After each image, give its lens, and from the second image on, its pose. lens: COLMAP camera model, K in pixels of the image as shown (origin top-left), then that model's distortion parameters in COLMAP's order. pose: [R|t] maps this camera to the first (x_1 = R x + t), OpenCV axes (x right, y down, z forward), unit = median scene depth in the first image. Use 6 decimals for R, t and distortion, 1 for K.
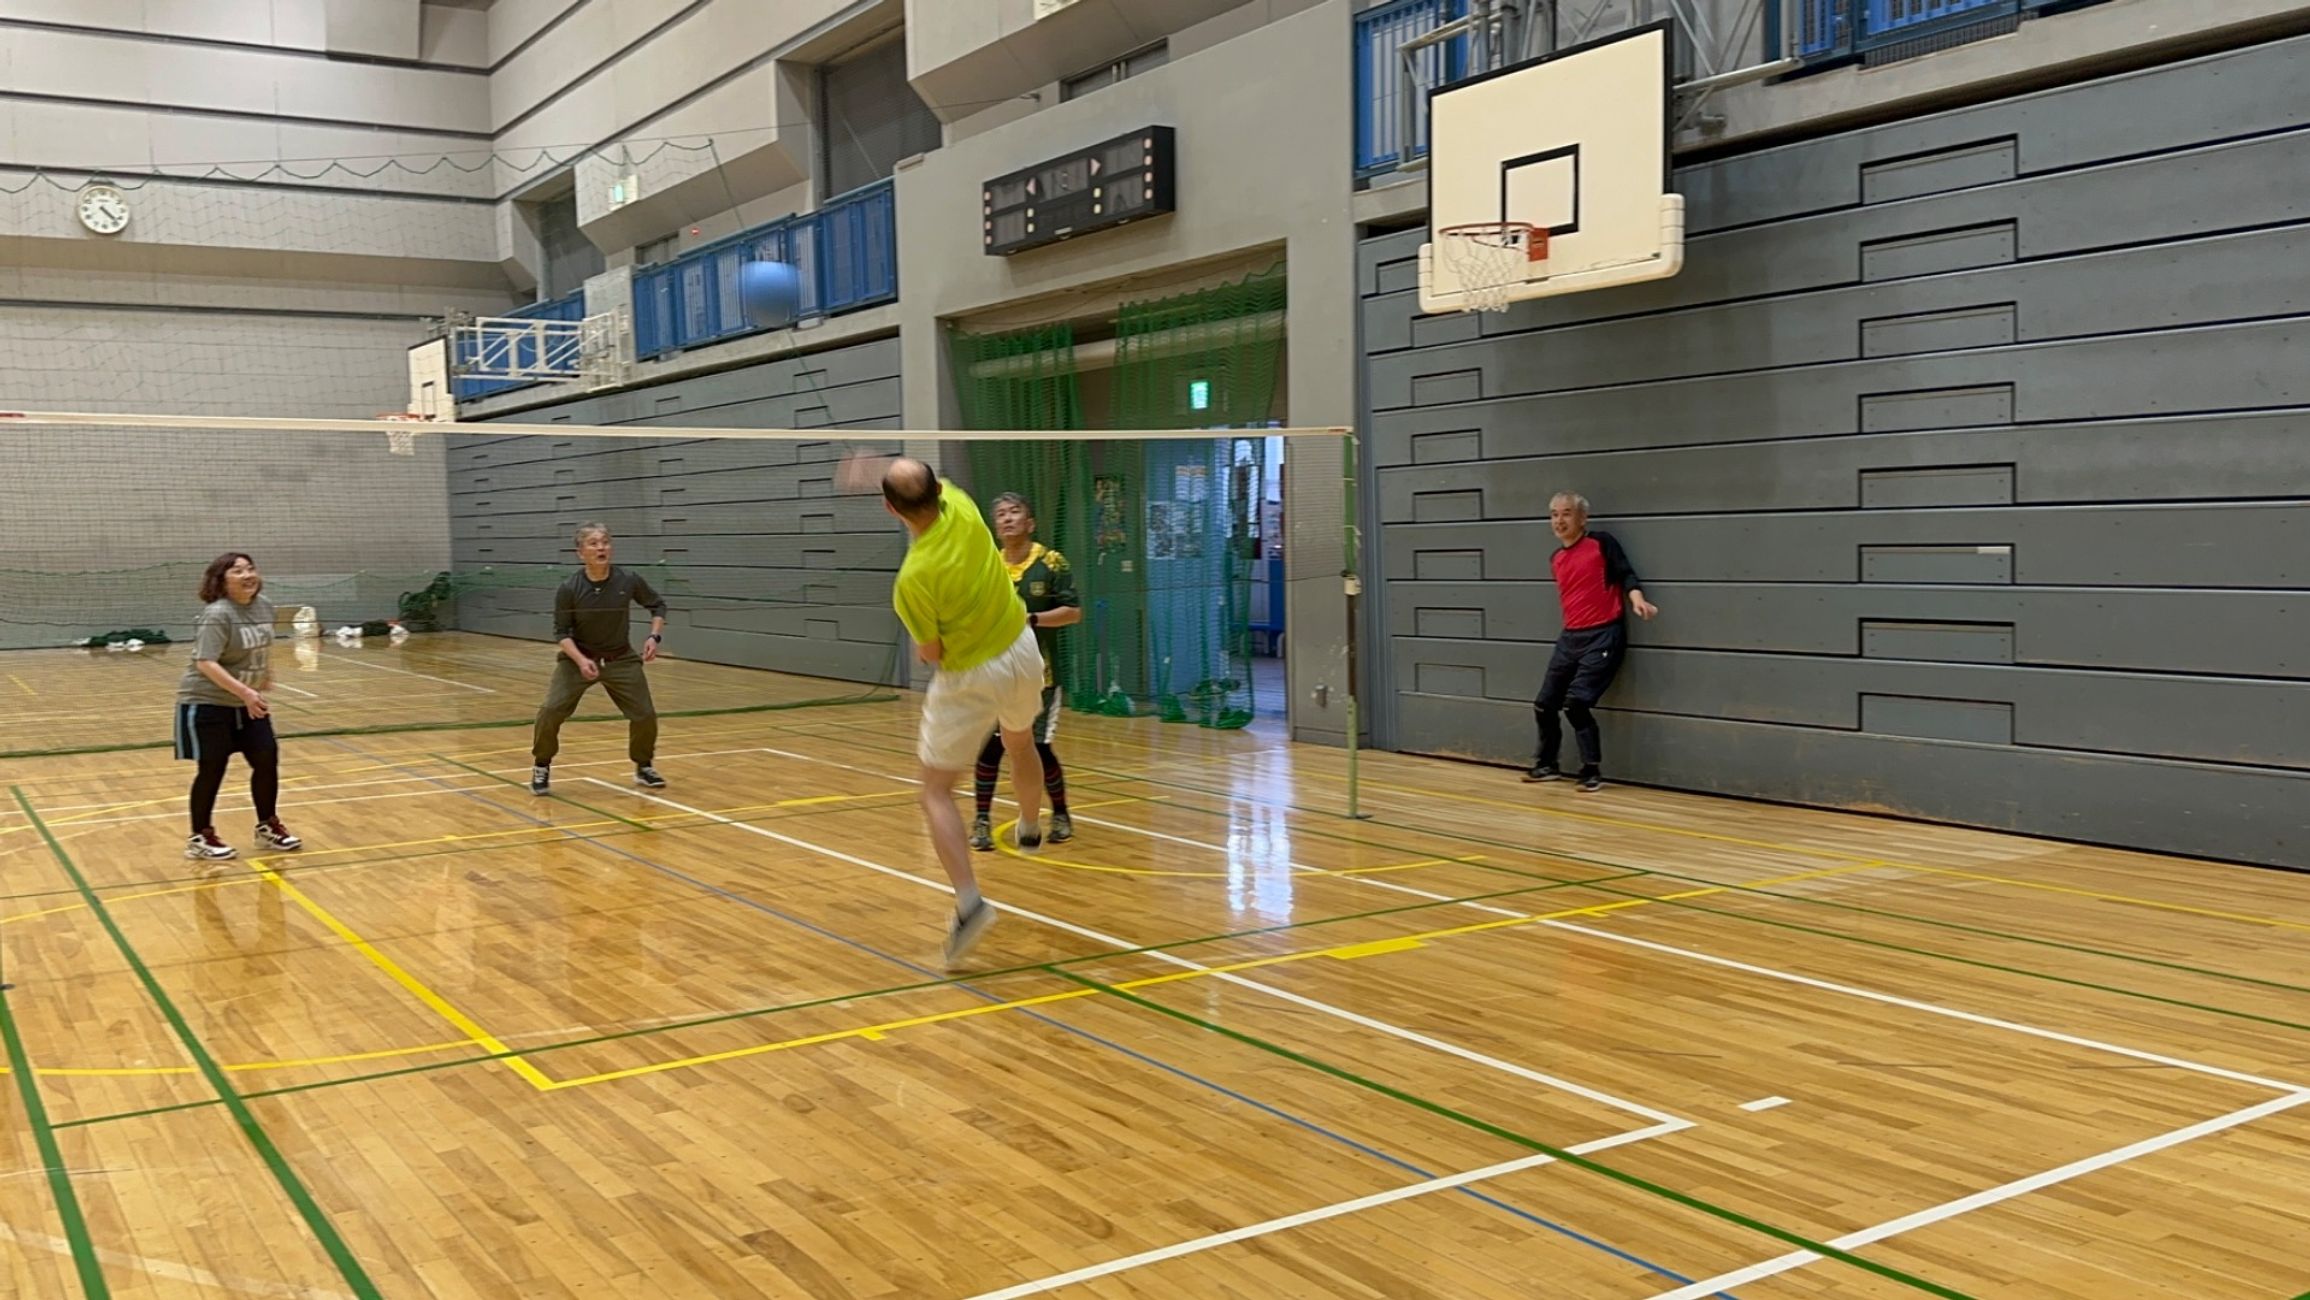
lens RADIAL K [[1949.8, 0, 1135.2], [0, 1949.8, 676.6], [0, 0, 1]] dist [0.104196, -0.172737]
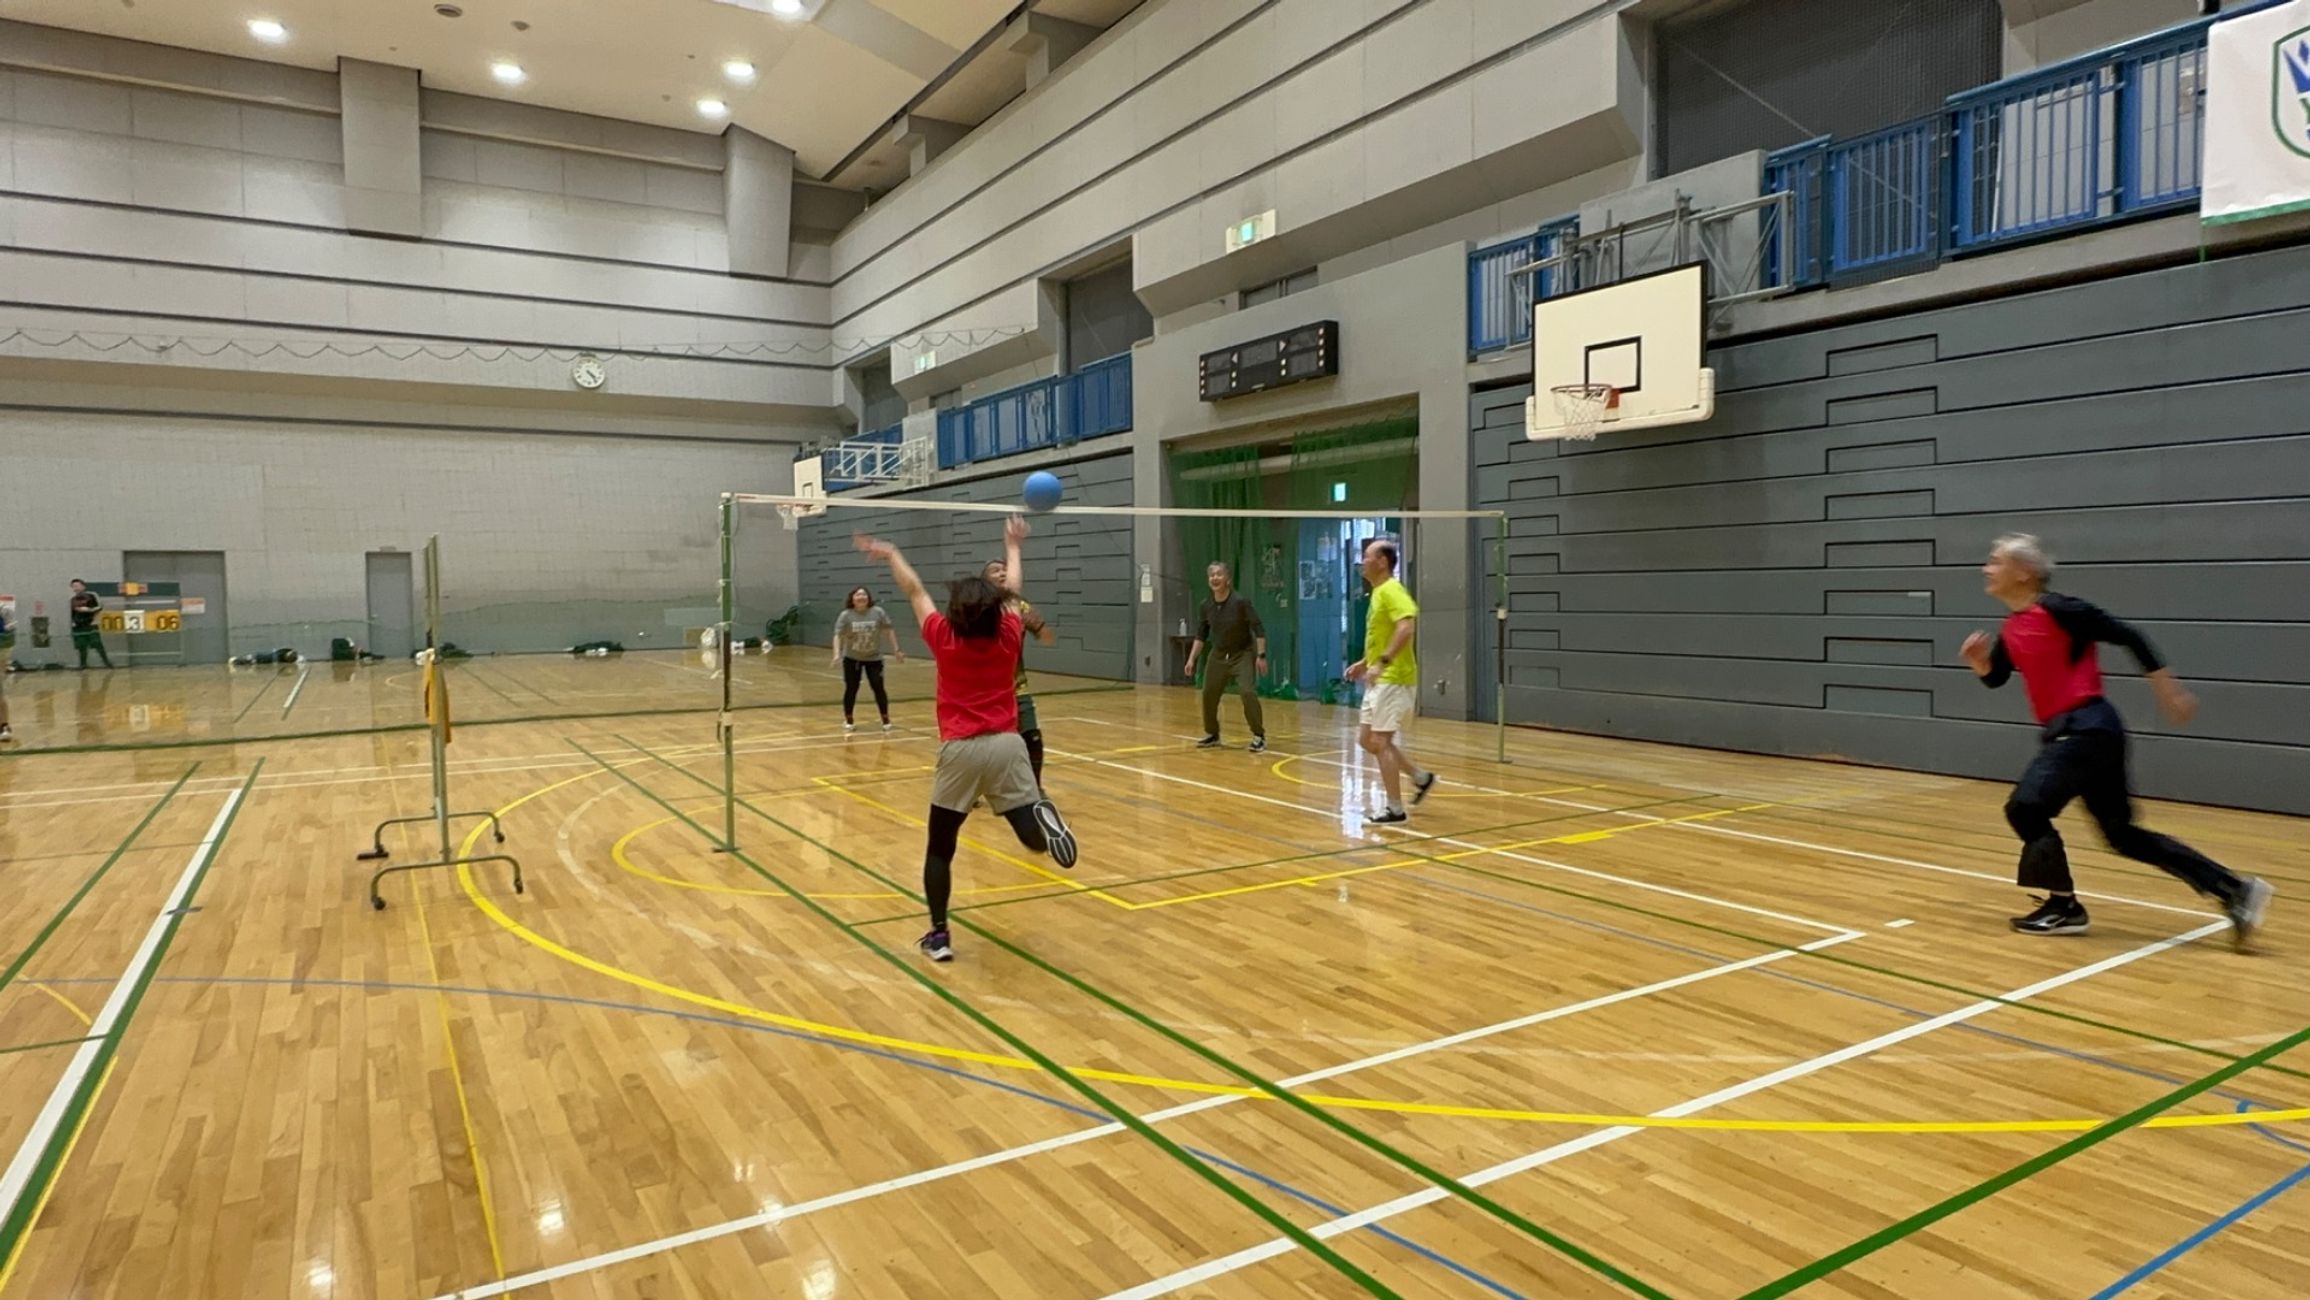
lens RADIAL K [[1304.6, 0, 1169.9], [0, 1304.6, 661.0], [0, 0, 1]] dist [-0.006795, -0.000182]
pose [[0.999858, 0.009362, -0.014005, -0.108740], [-0.009588, 0.999823, -0.016158, 0.008595], [0.013851, 0.016290, 0.999771, -0.036523]]
